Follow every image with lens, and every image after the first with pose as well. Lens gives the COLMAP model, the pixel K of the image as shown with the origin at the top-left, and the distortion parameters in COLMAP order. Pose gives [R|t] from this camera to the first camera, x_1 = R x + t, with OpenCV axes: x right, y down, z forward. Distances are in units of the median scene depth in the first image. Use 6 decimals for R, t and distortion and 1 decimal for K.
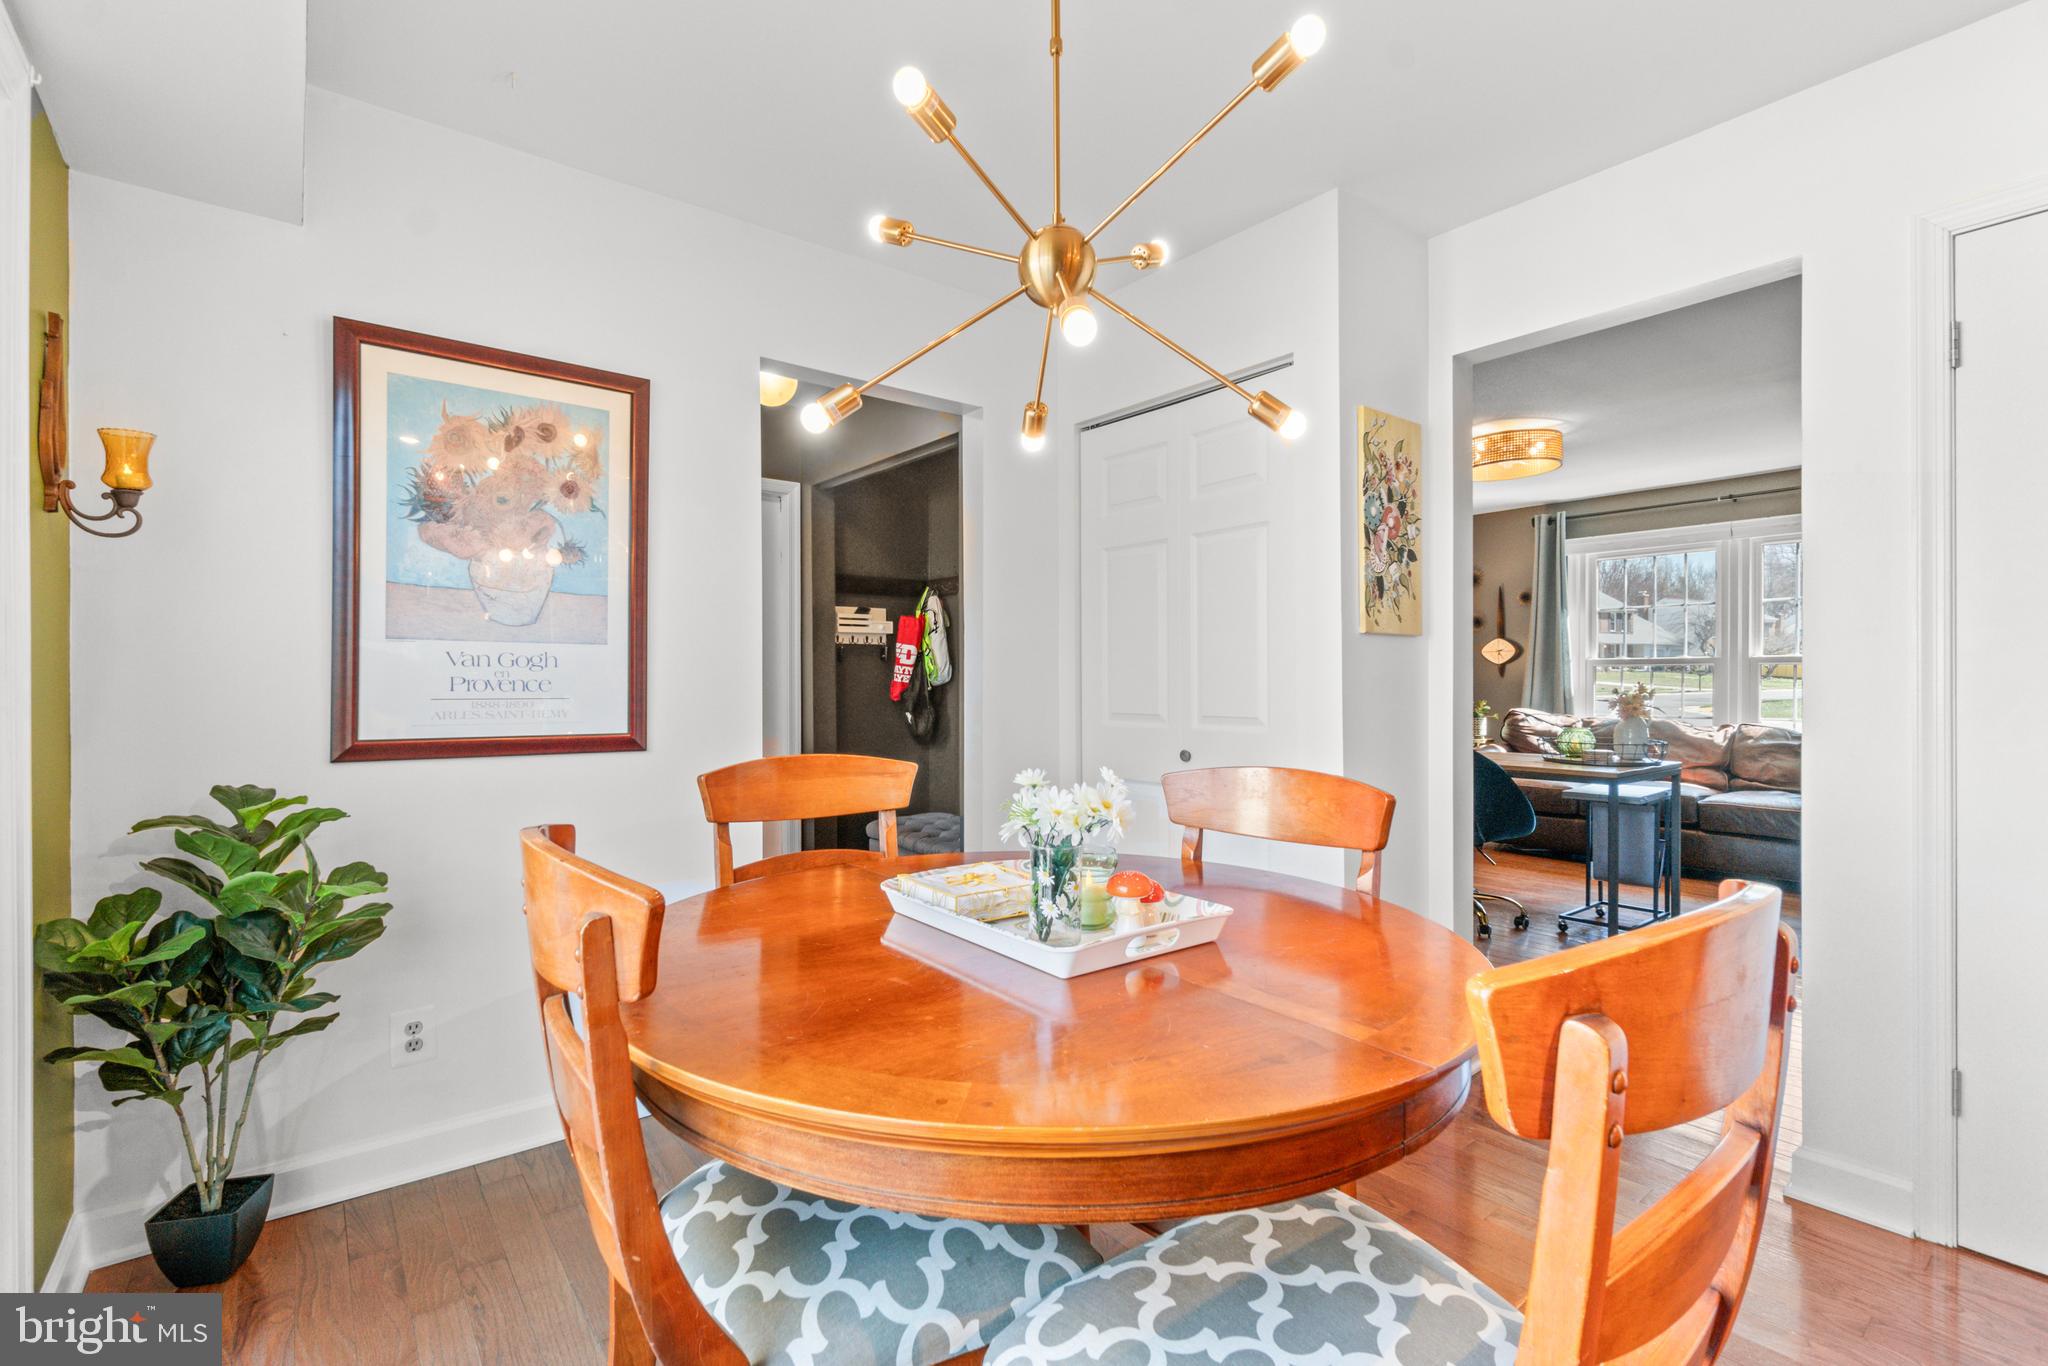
lens RADIAL K [[895.1, 0, 986.9], [0, 895.1, 713.9], [0, 0, 1]] dist [-0.000697, 0.001473]
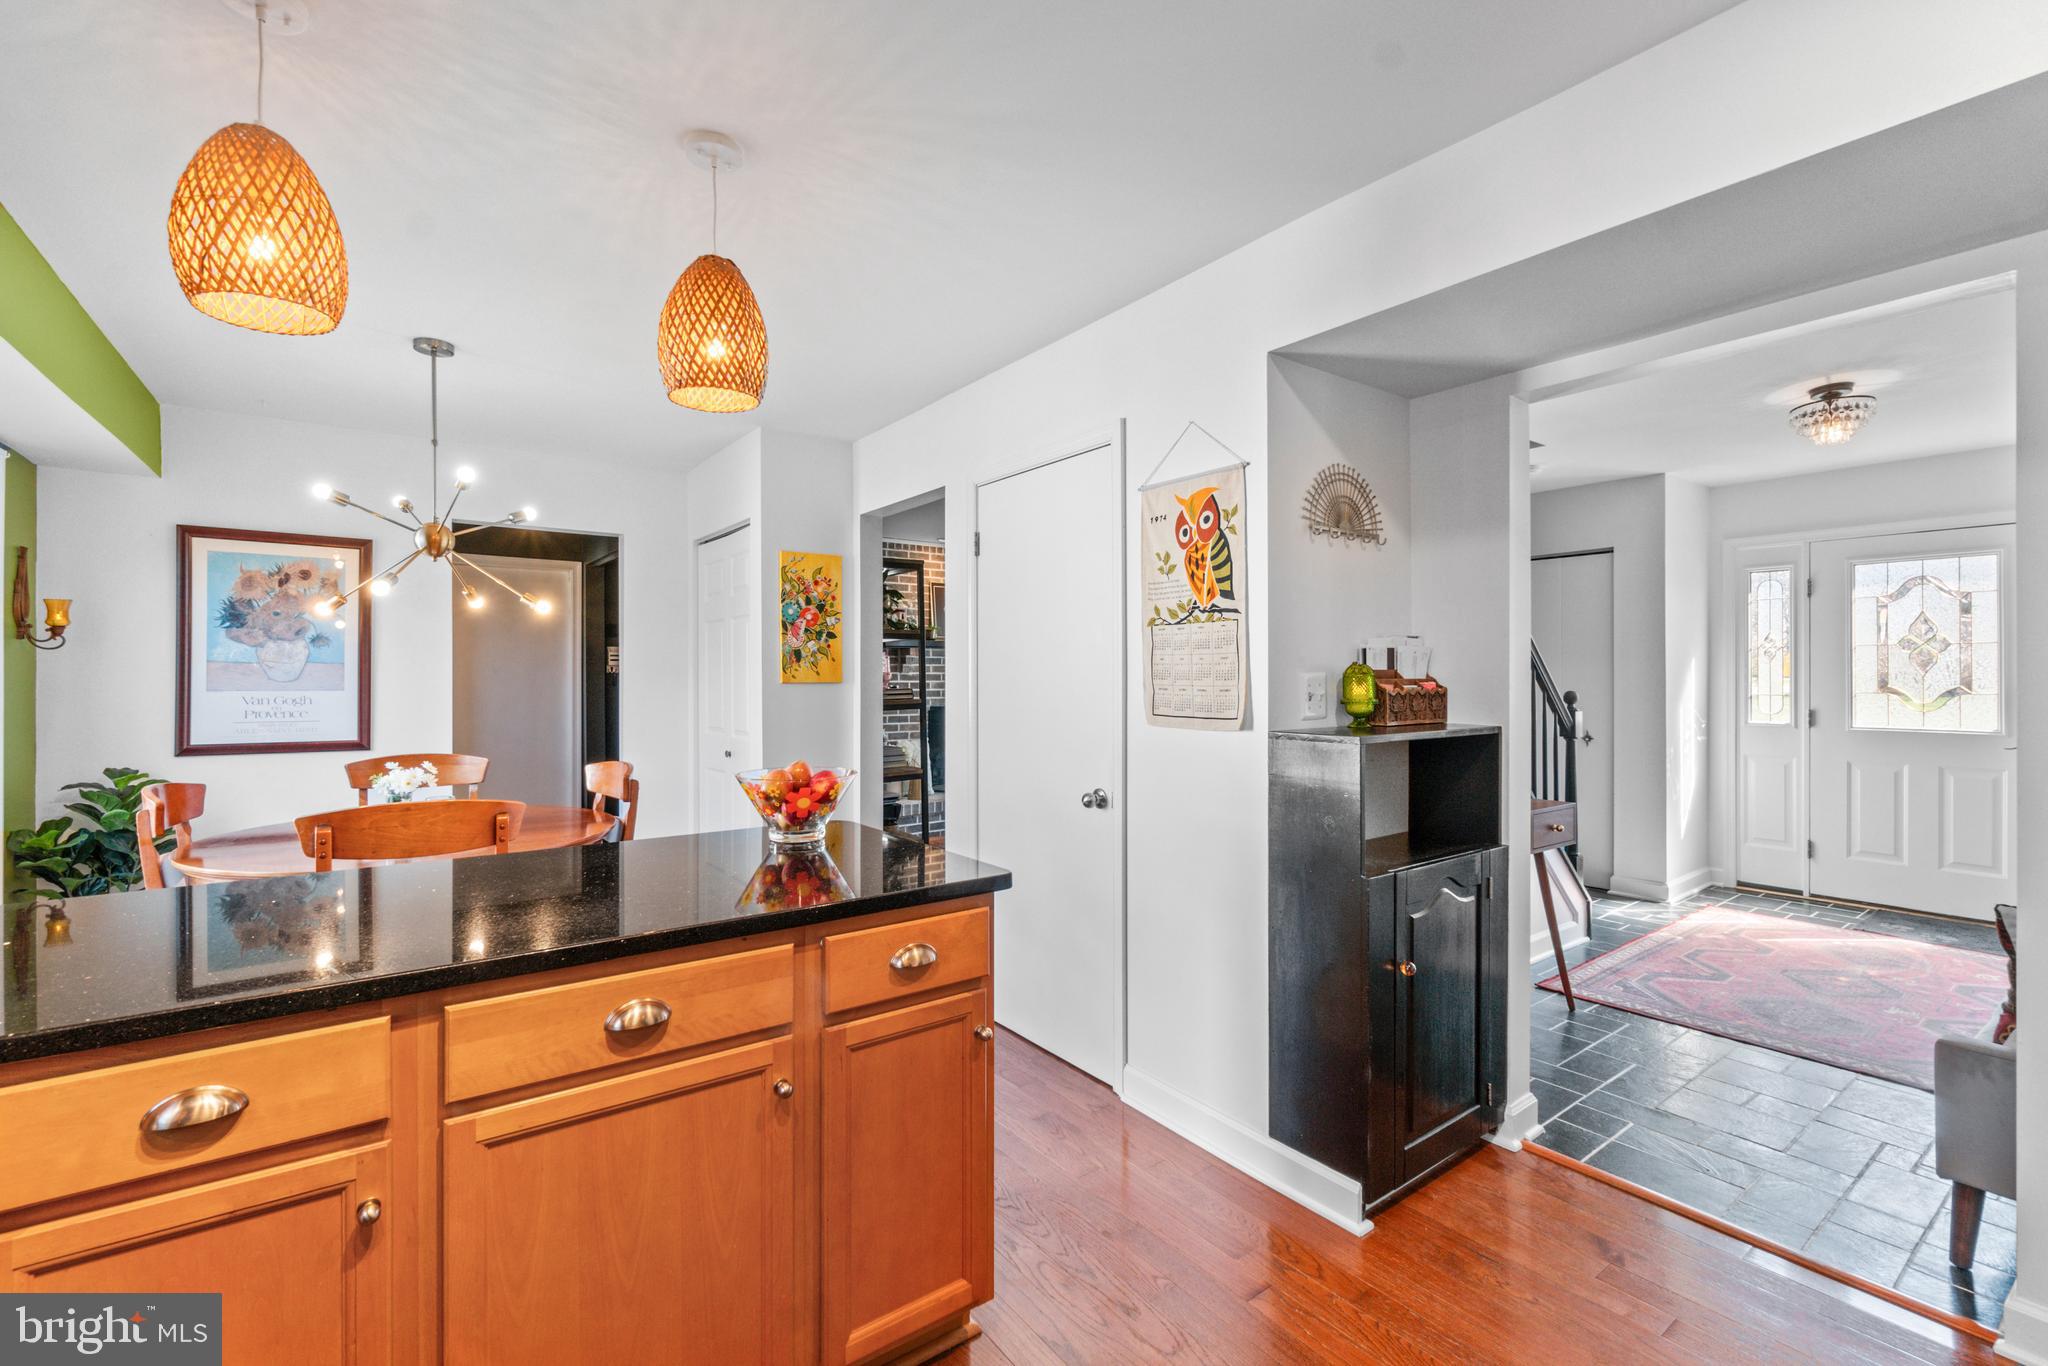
lens RADIAL K [[895.1, 0, 1023.0], [0, 895.1, 700.5], [0, 0, 1]] dist [-0.000697, 0.001473]
pose [[0.999325, 0.002150, -0.036680, 1.075410], [-0.002395, 0.999975, -0.006654, -0.053422], [0.036665, 0.006737, 0.999305, -0.792253]]
